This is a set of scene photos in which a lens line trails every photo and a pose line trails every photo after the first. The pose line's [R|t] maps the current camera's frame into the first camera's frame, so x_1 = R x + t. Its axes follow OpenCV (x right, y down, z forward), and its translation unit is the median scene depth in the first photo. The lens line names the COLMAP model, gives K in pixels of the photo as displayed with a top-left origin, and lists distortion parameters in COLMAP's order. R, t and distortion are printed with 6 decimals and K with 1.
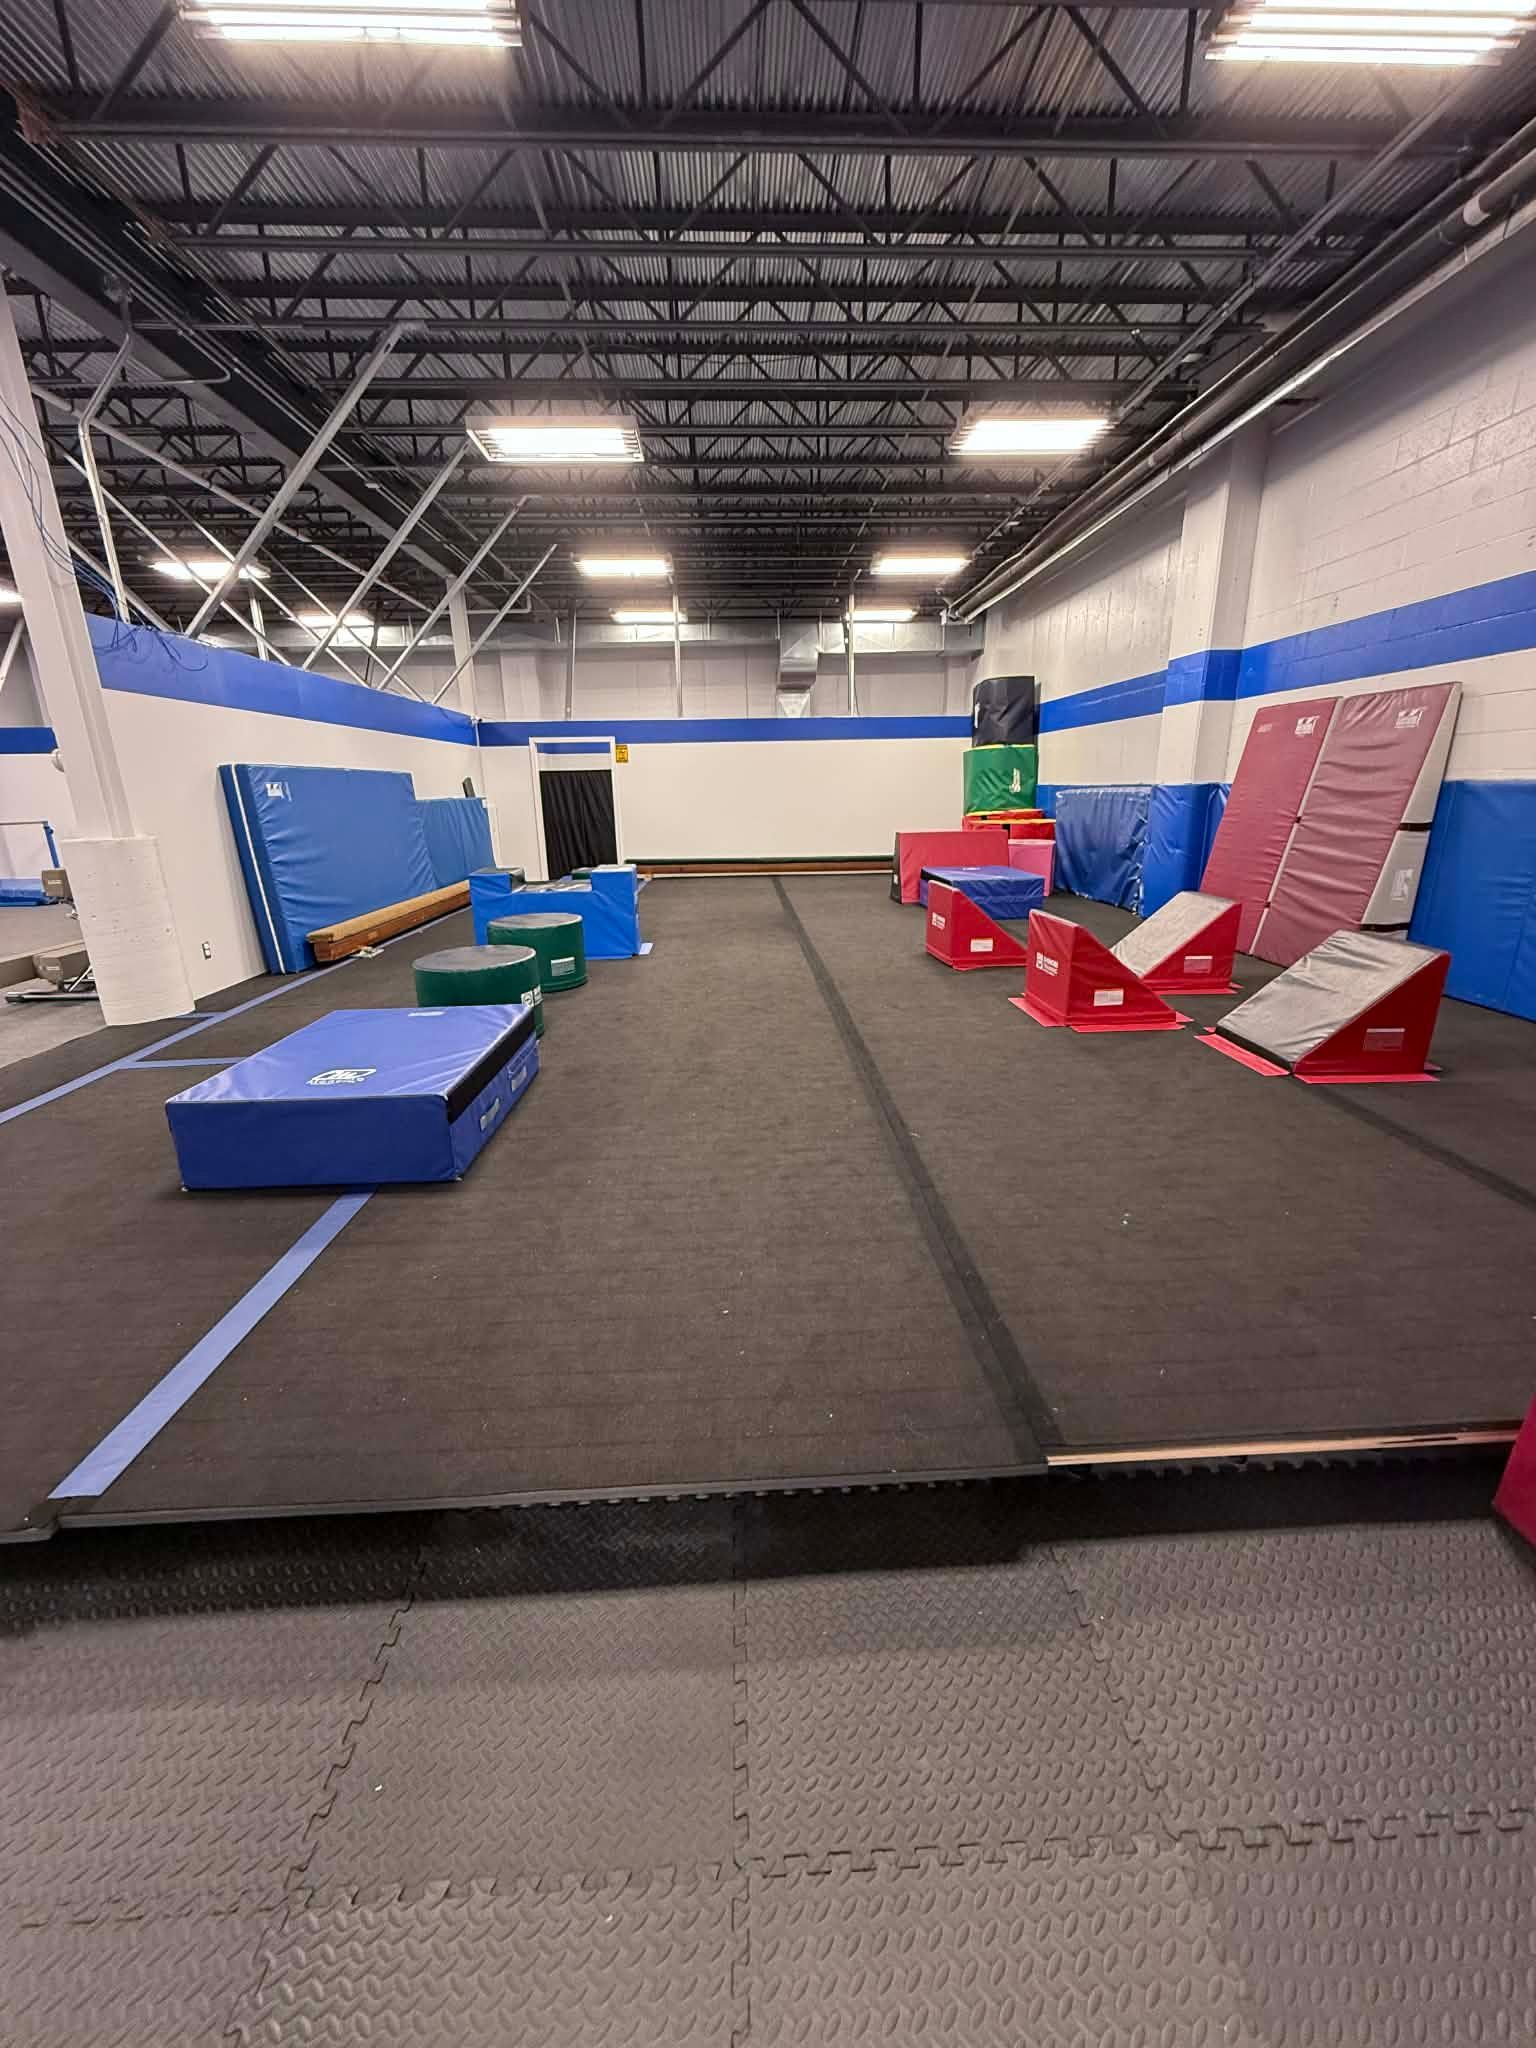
lens RADIAL K [[803.3, 0, 771.0], [0, 803.3, 1022.7], [0, 0, 1]] dist [0.000300, -0.000403]
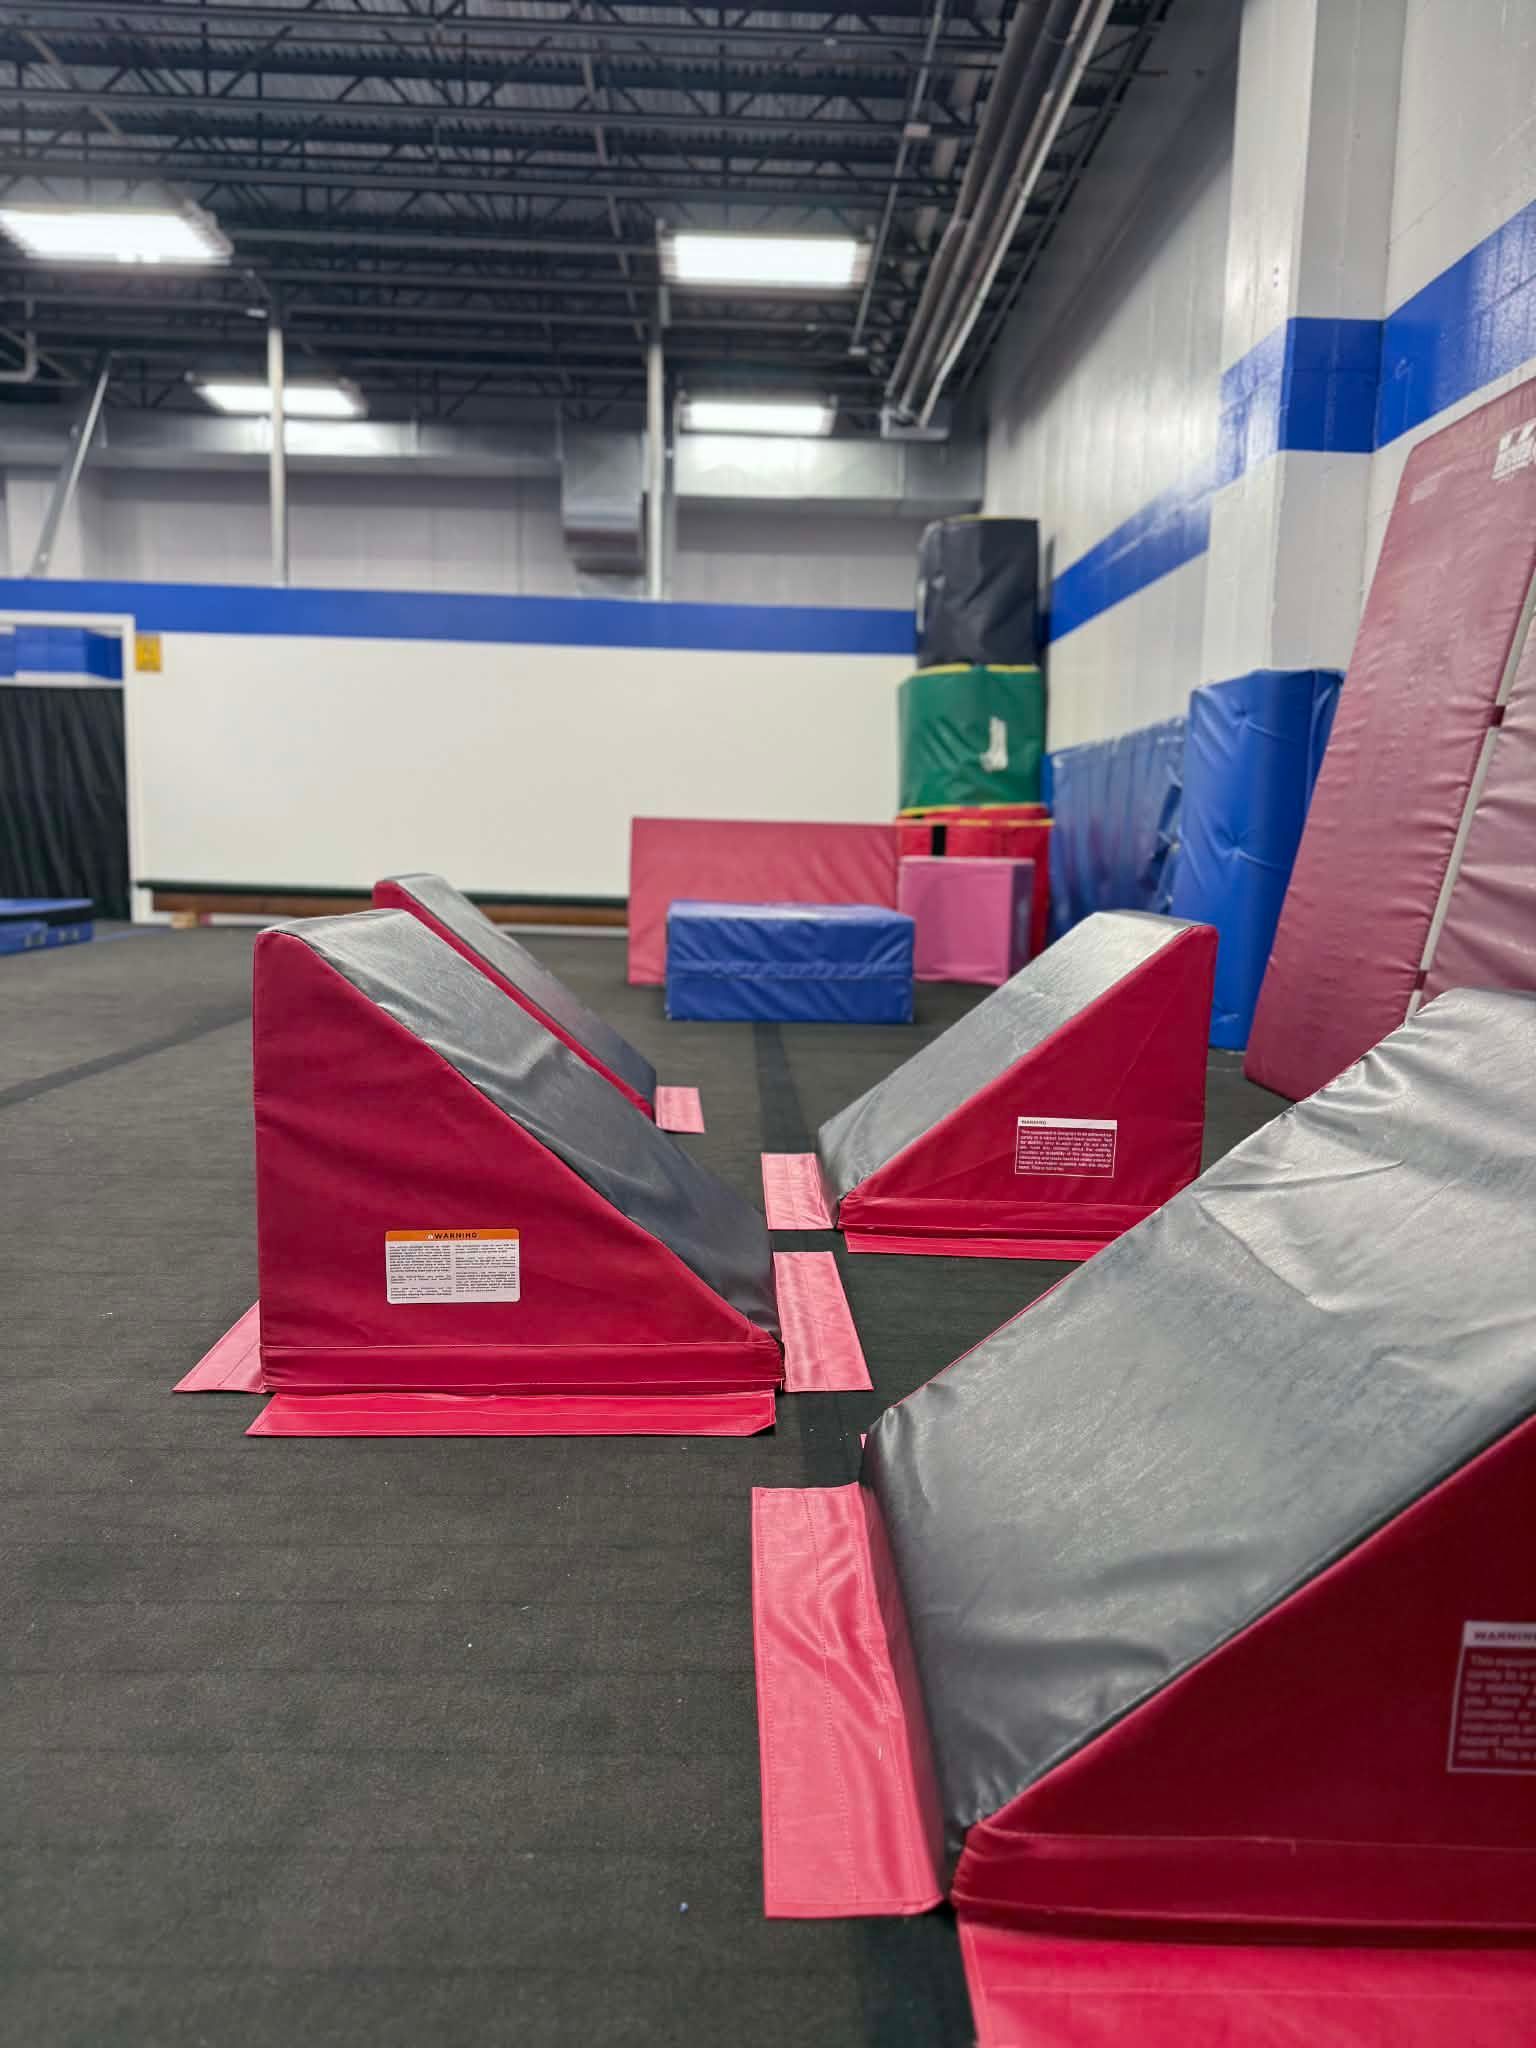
lens RADIAL K [[1430.2, 0, 767.4], [0, 1430.2, 1038.7], [0, 0, 1]] dist [0.021940, -0.004475]
pose [[0.998718, 0.048092, -0.015816, 0.205321], [-0.049911, 0.987647, -0.148535, -0.015212], [0.008477, 0.149134, 0.988781, 0.244609]]
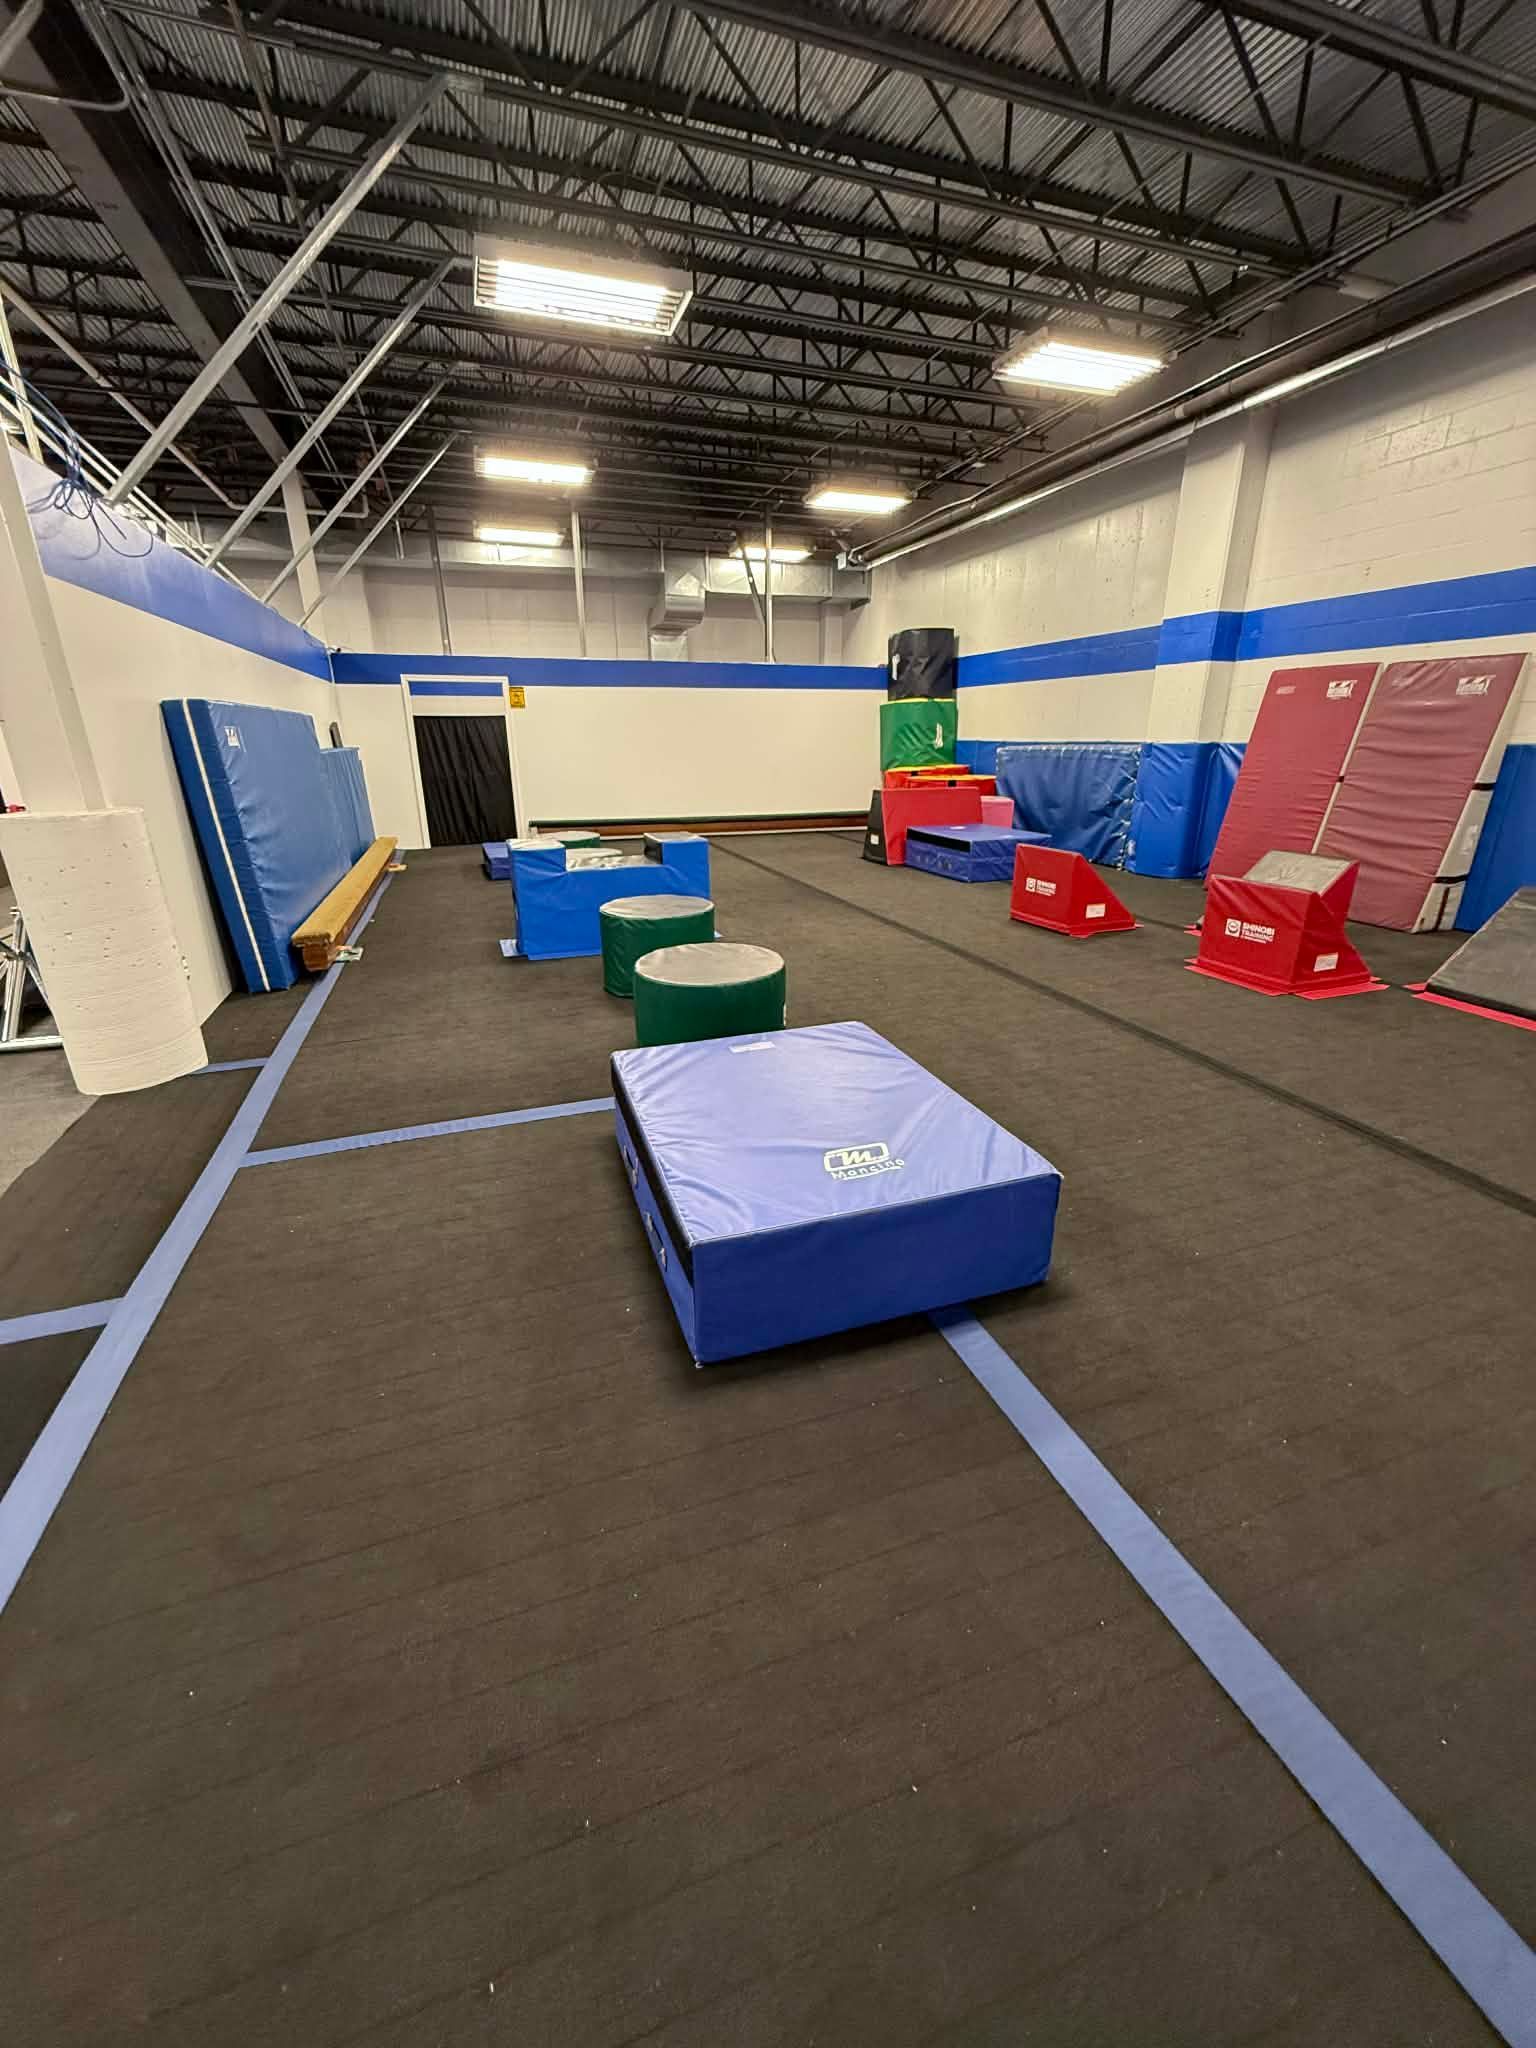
lens RADIAL K [[803.3, 0, 761.3], [0, 803.3, 1020.6], [0, 0, 1]] dist [0.000300, -0.000403]
pose [[0.958306, -0.083197, 0.273363, -0.214635], [0.068633, 0.995687, 0.062432, -0.028271], [-0.277378, -0.041067, 0.959883, 0.094929]]
